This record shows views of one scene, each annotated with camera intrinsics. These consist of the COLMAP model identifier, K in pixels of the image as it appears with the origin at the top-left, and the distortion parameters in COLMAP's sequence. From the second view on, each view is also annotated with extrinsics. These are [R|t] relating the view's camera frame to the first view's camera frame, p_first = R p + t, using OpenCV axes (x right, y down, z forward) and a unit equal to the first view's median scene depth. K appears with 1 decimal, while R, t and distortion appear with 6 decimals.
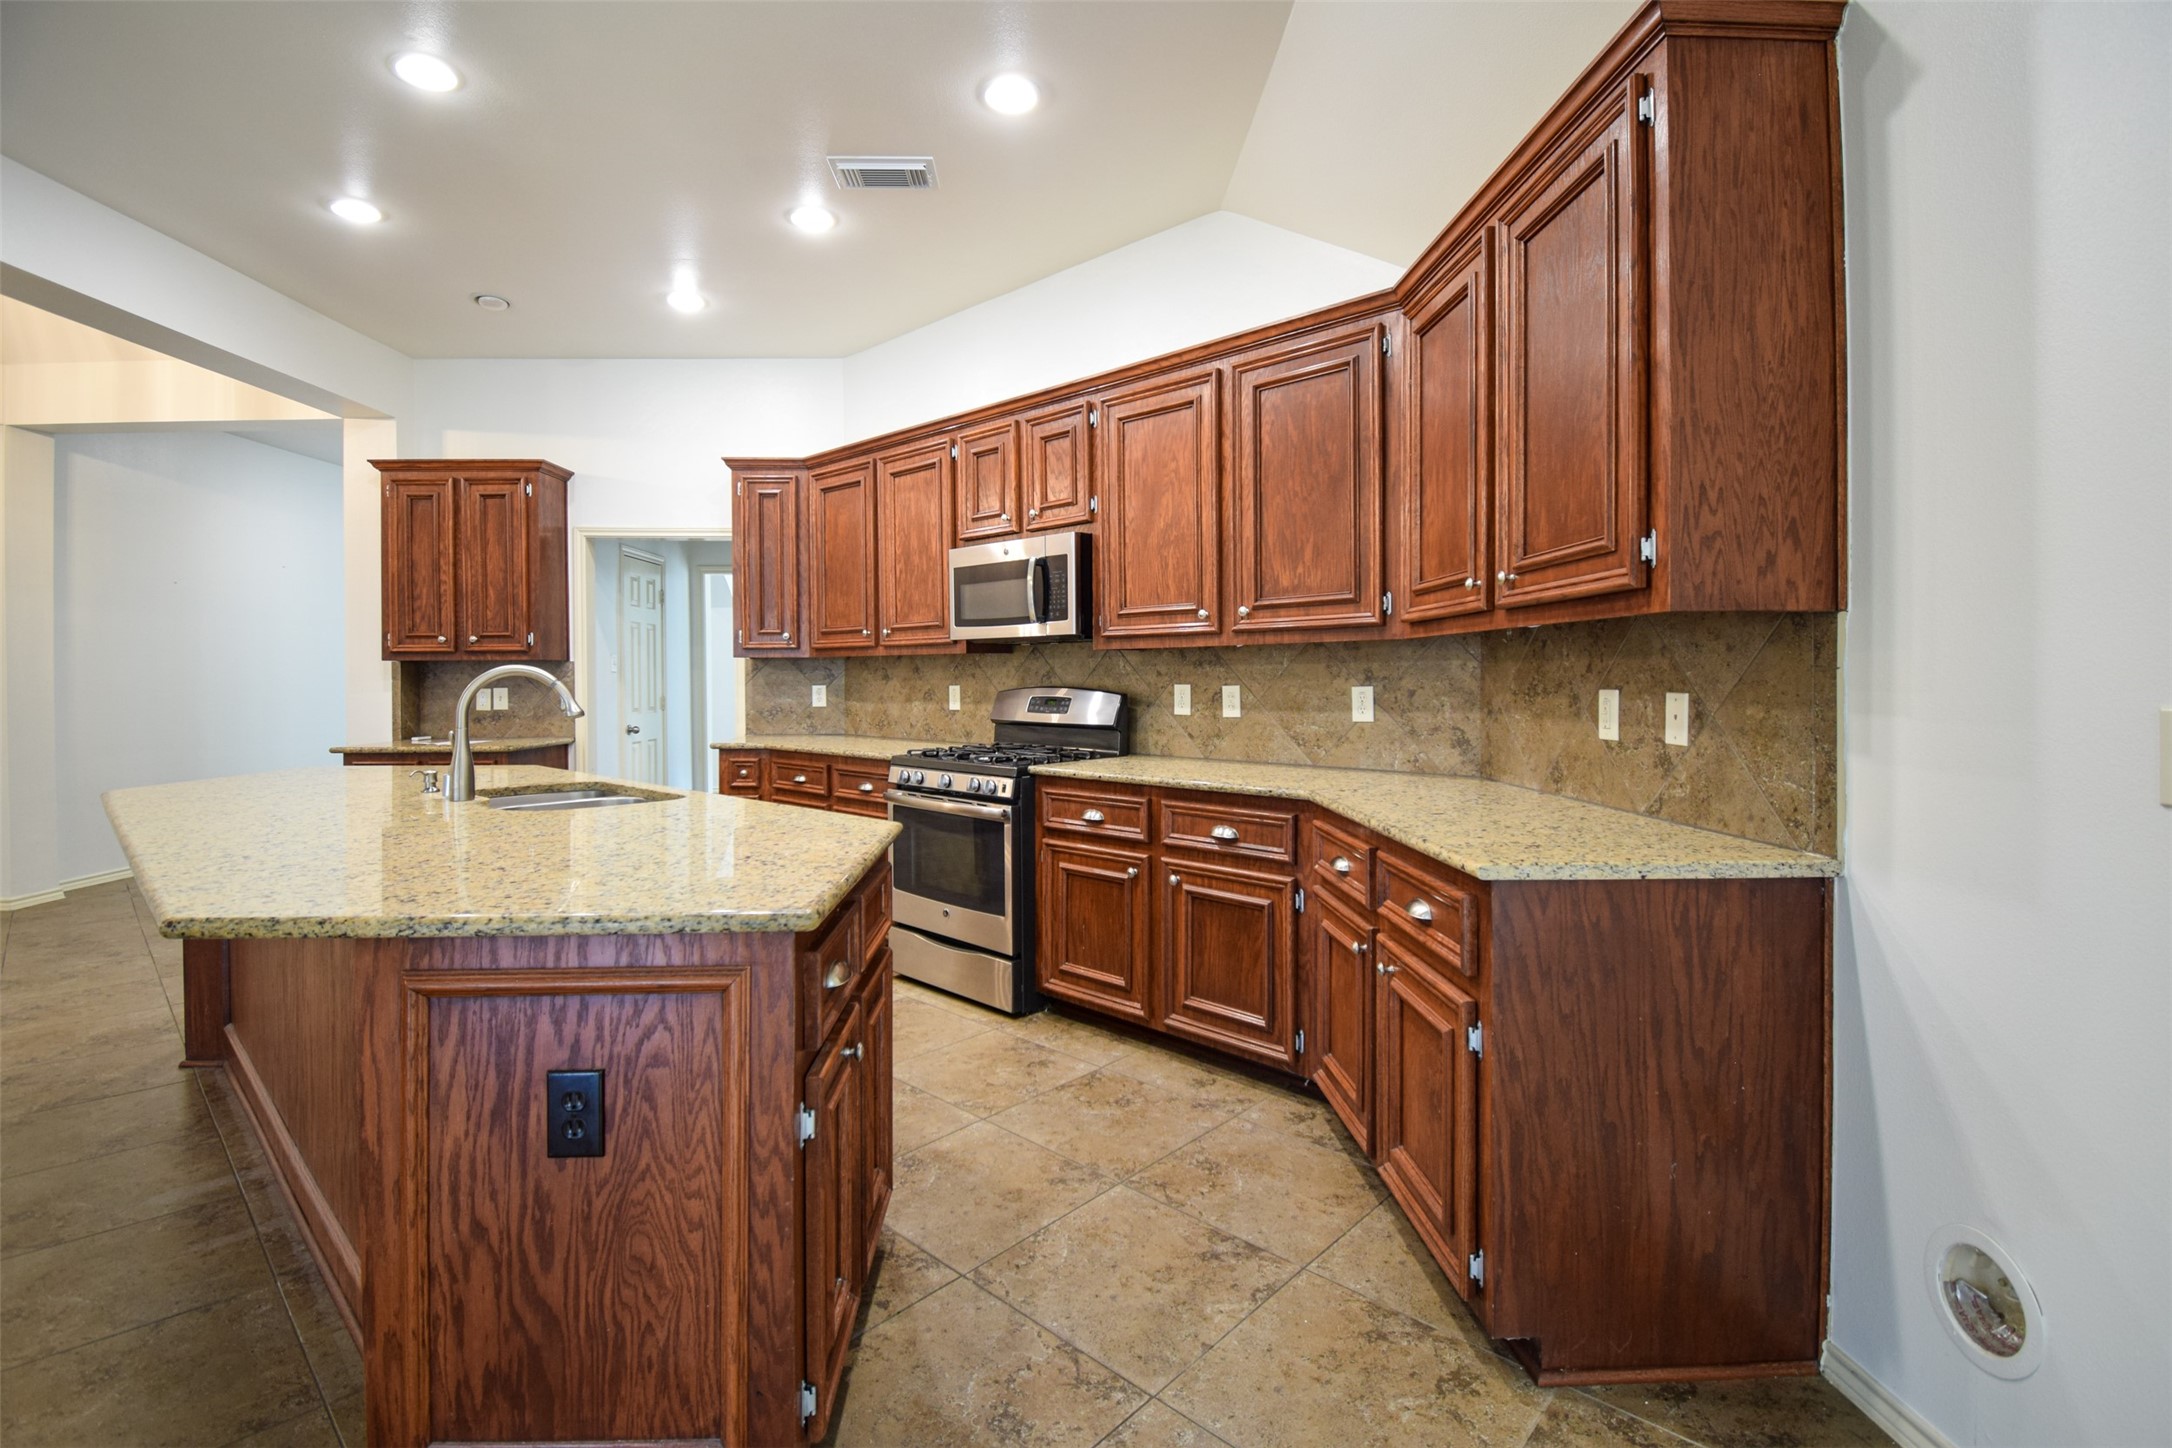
lens RADIAL K [[973.7, 0, 1073.2], [0, 973.7, 685.6], [0, 0, 1]] dist [0.015228, -0.019485]
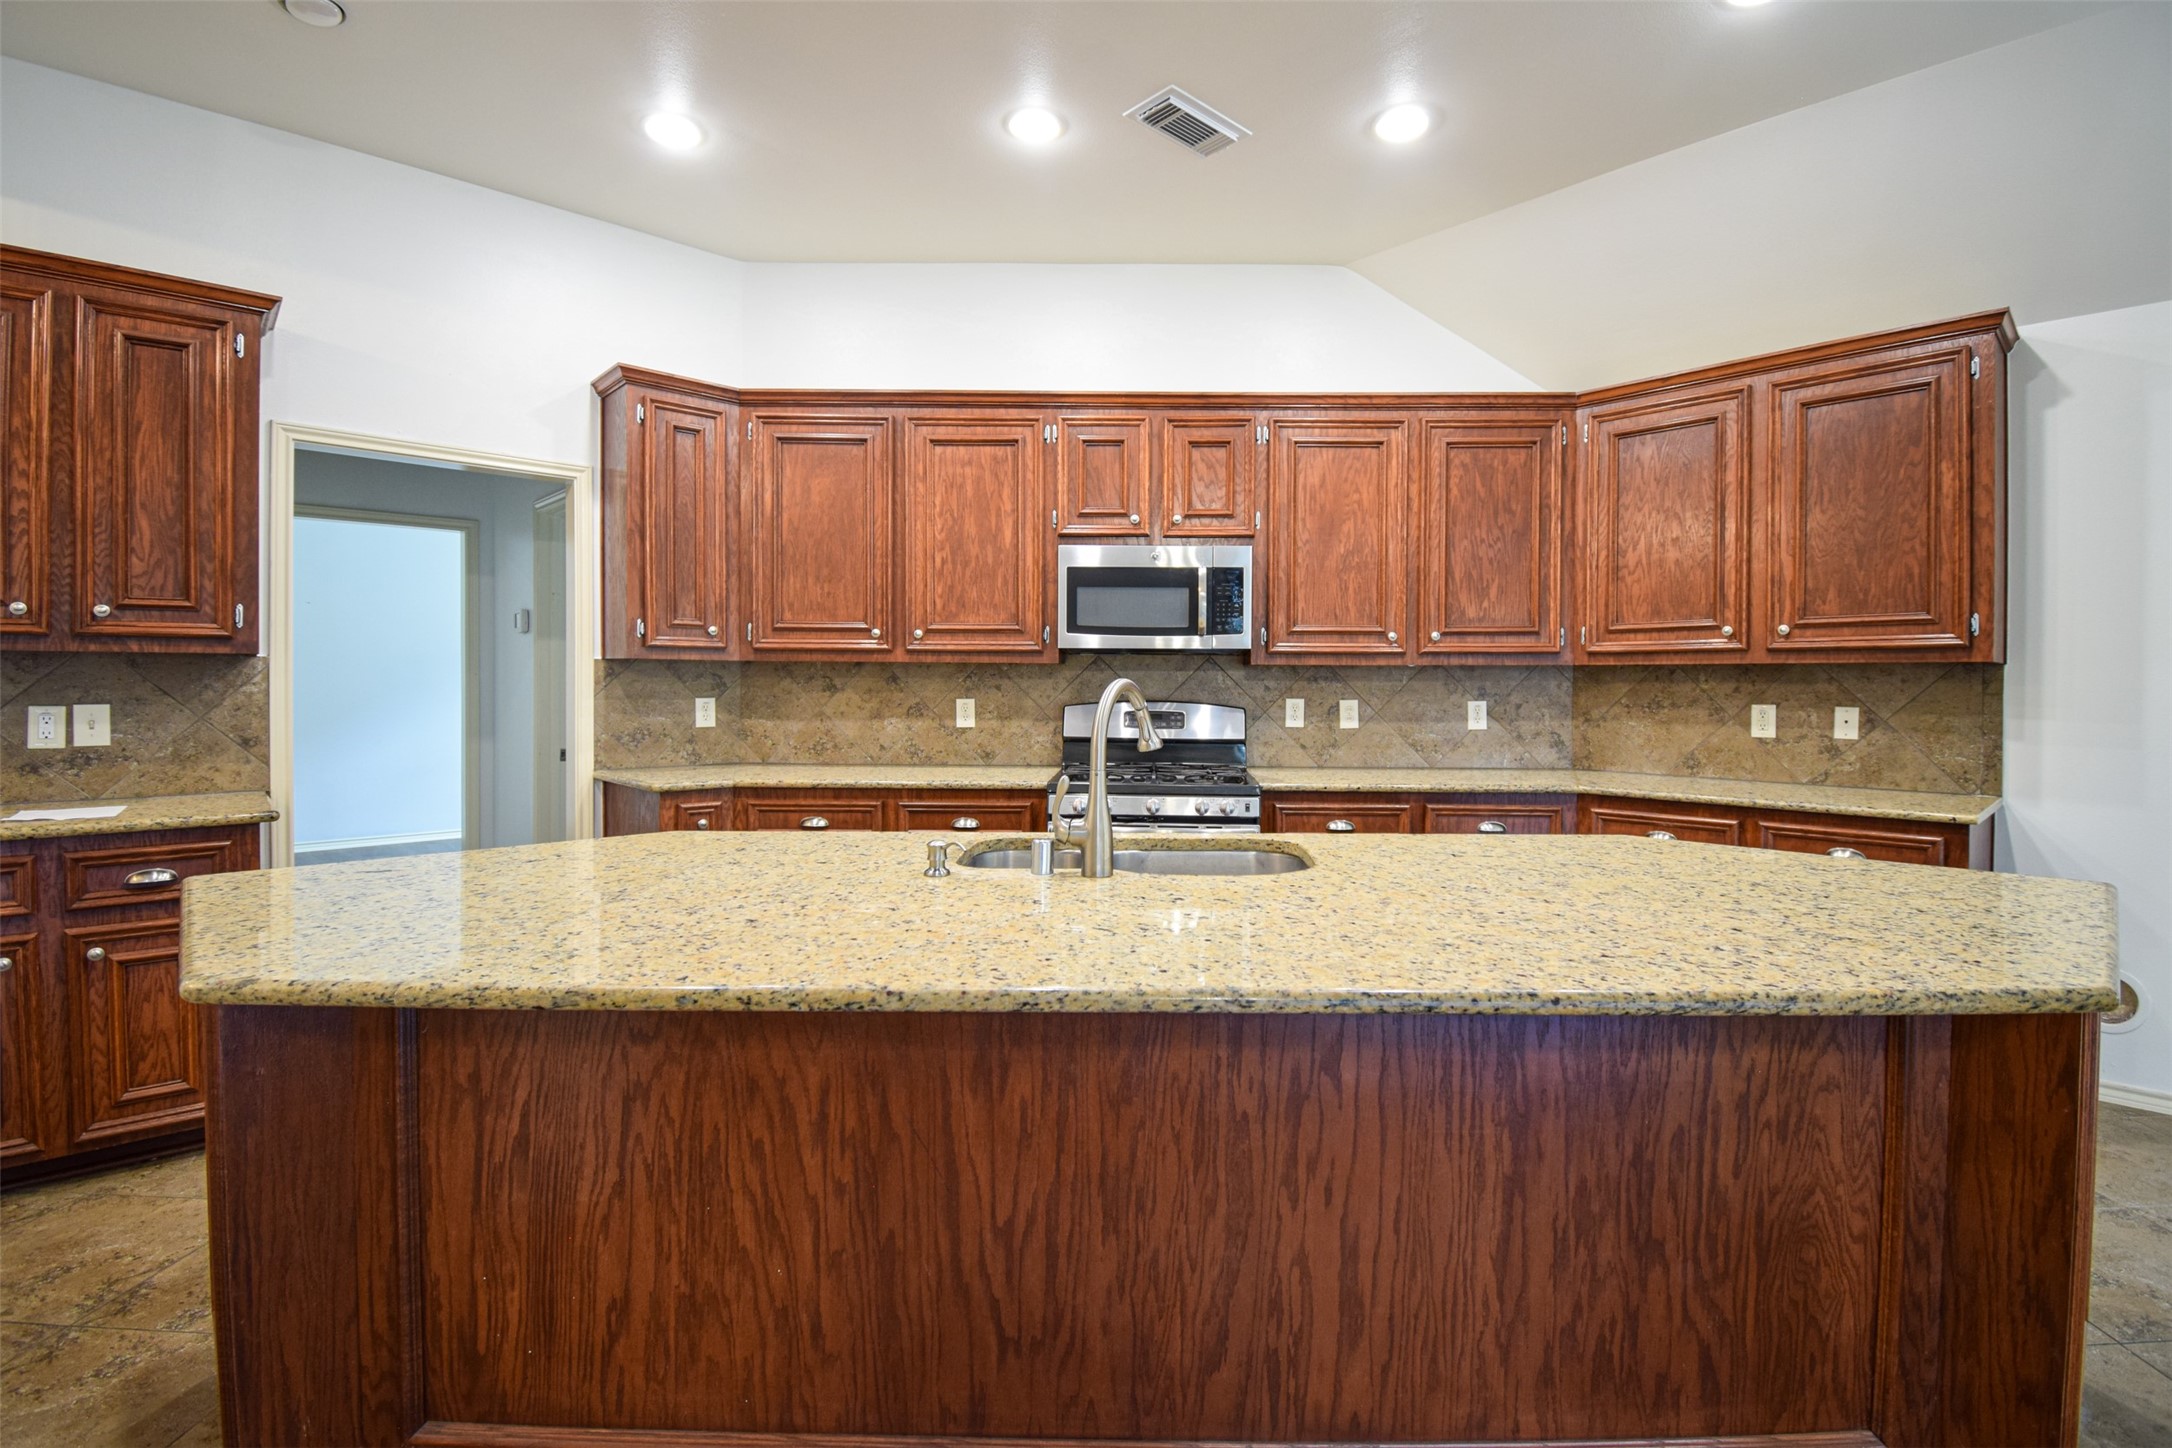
lens RADIAL K [[990.7, 0, 1142.4], [0, 990.7, 694.1], [0, 0, 1]] dist [0.007318, -0.012940]
pose [[0.732239, 0.000176, 0.681048, -0.893058], [-0.002454, 0.999994, 0.002380, -0.009890], [-0.681043, -0.003414, 0.732235, 0.385800]]
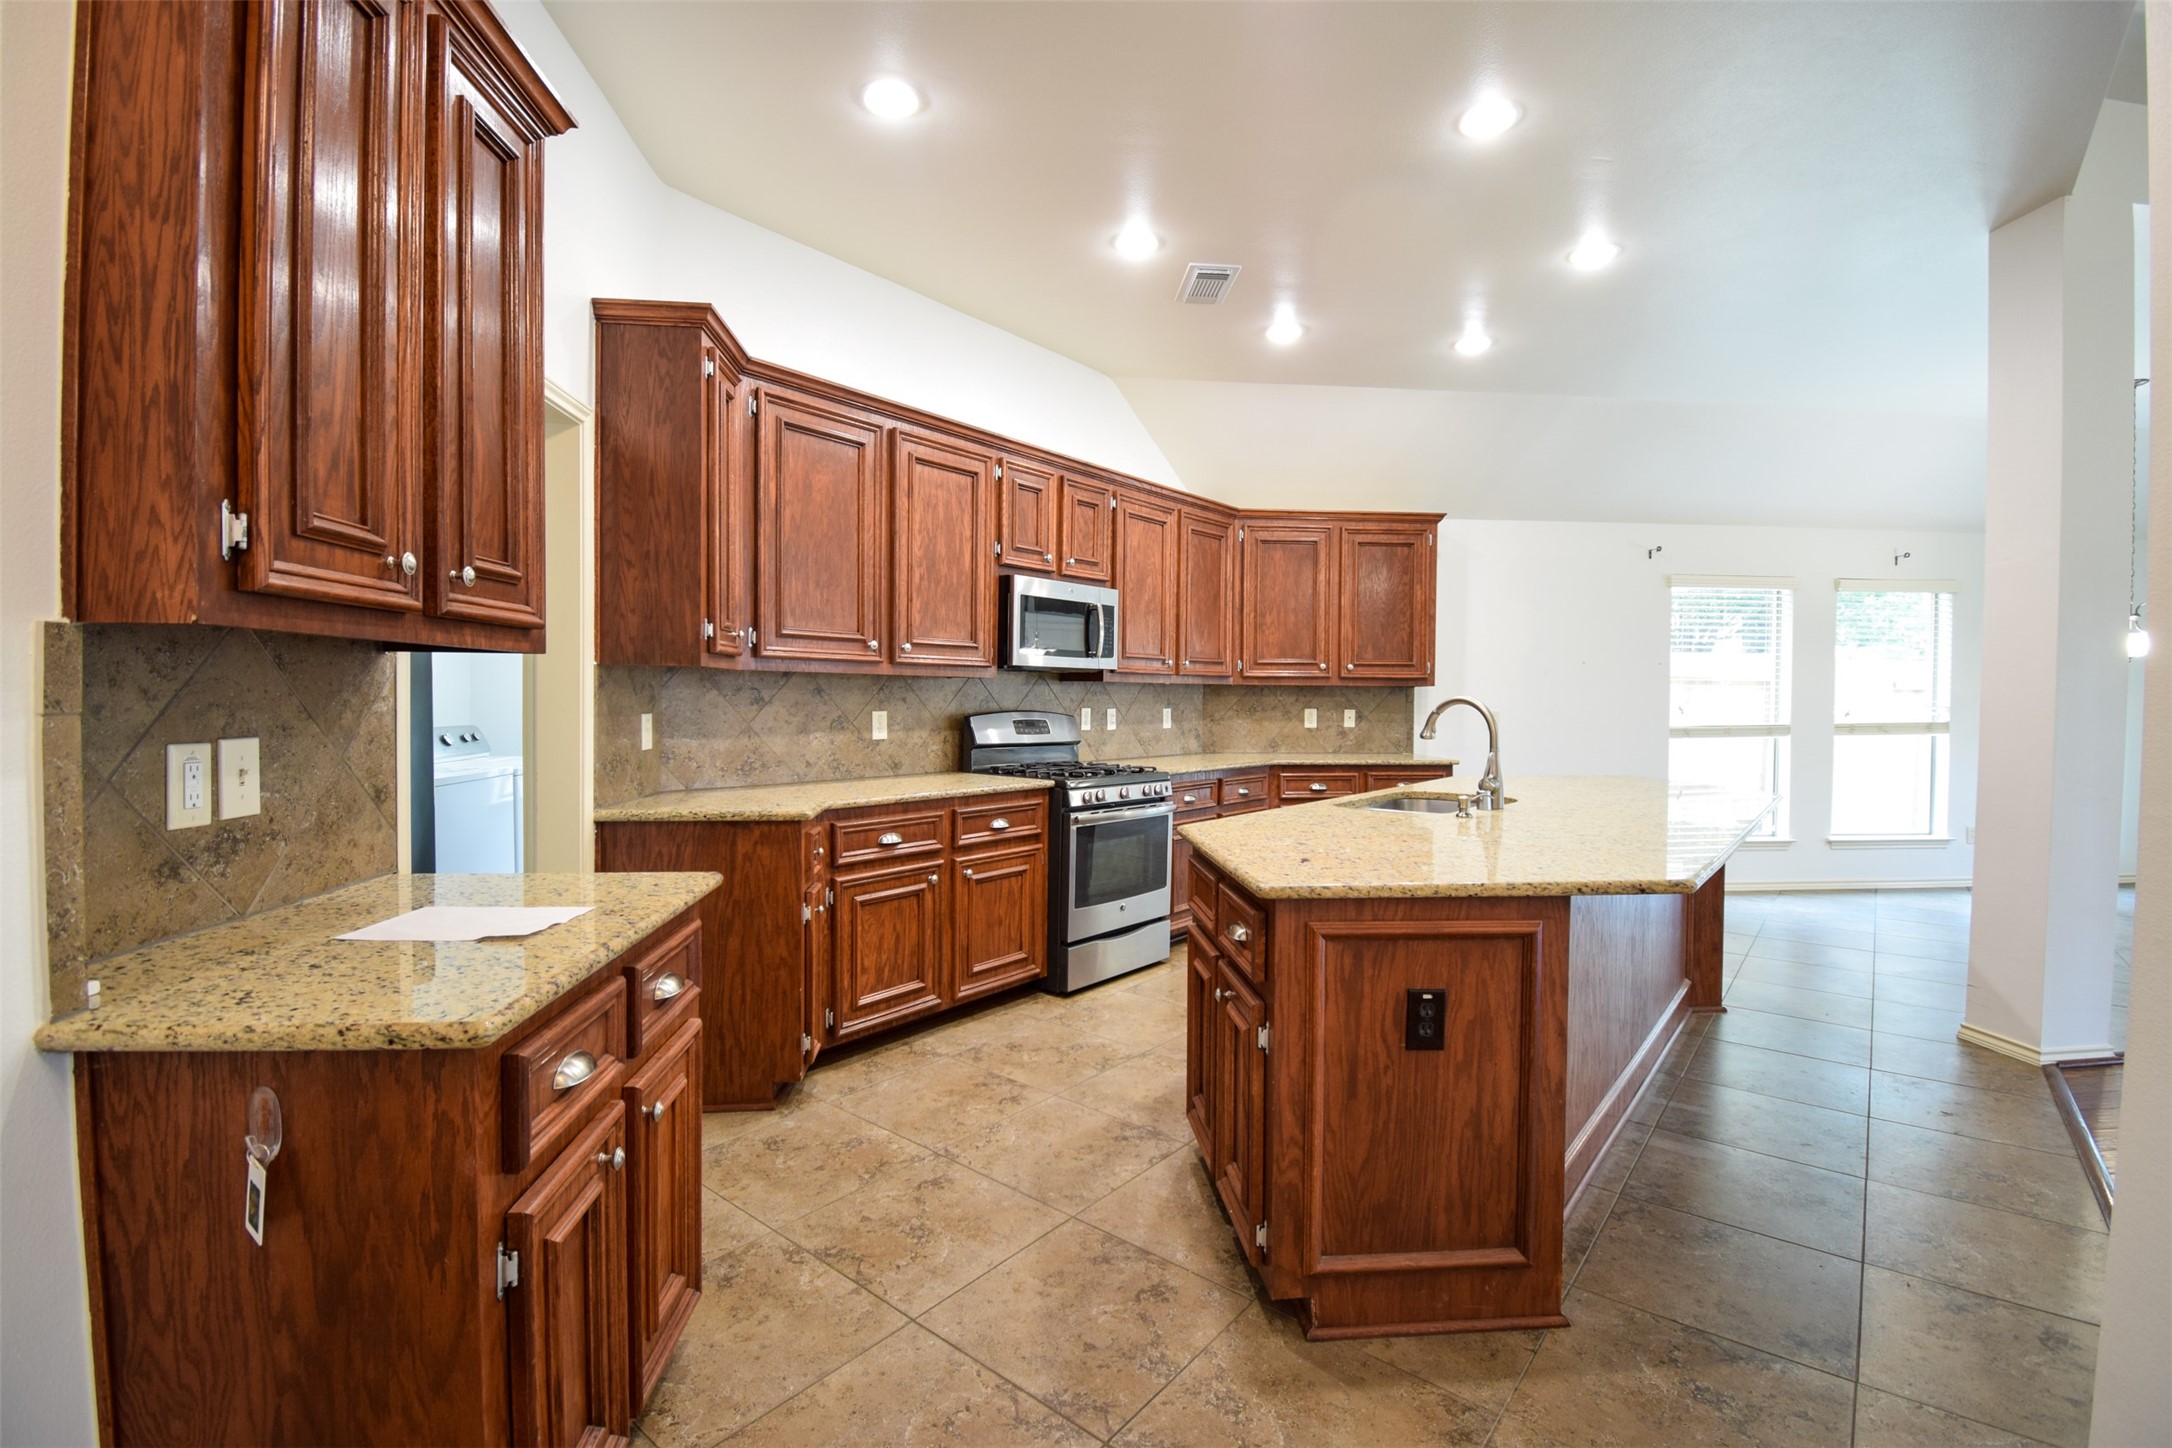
lens RADIAL K [[968.6, 0, 1102.0], [0, 968.6, 715.1], [0, 0, 1]] dist [0.019081, -0.023733]
pose [[-0.083716, -0.014844, 0.996379, -1.476249], [0.001185, 0.999887, 0.014996, -0.013602], [-0.996489, 0.002436, -0.083689, 1.305502]]
